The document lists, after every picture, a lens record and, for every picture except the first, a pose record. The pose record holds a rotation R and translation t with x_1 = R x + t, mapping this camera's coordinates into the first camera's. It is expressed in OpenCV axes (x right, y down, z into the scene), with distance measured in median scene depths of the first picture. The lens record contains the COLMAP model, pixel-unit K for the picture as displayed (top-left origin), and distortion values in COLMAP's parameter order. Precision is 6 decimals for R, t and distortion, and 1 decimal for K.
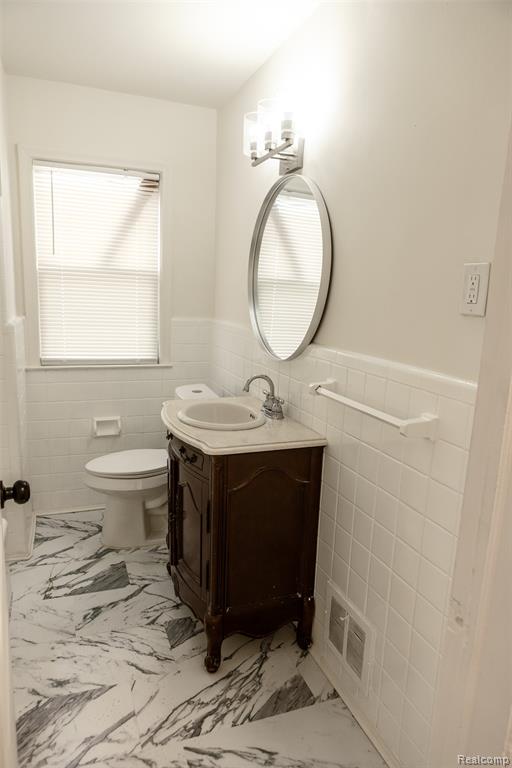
lens RADIAL K [[536.3, 0, 255.5], [0, 536.3, 385.1], [0, 0, 1]] dist [-0.022880, 0.021135]
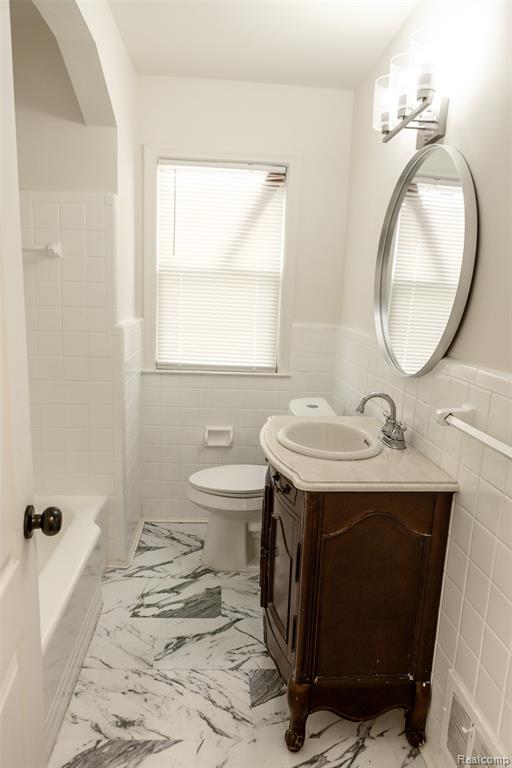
lens RADIAL K [[513.8, 0, 254.5], [0, 513.8, 382.6], [0, 0, 1]] dist [-0.033095, 0.024352]
pose [[0.955719, 0.052091, -0.289633, 0.053071], [-0.057197, 0.998321, -0.009188, -0.017011], [0.288668, 0.025347, 0.957094, 0.195717]]
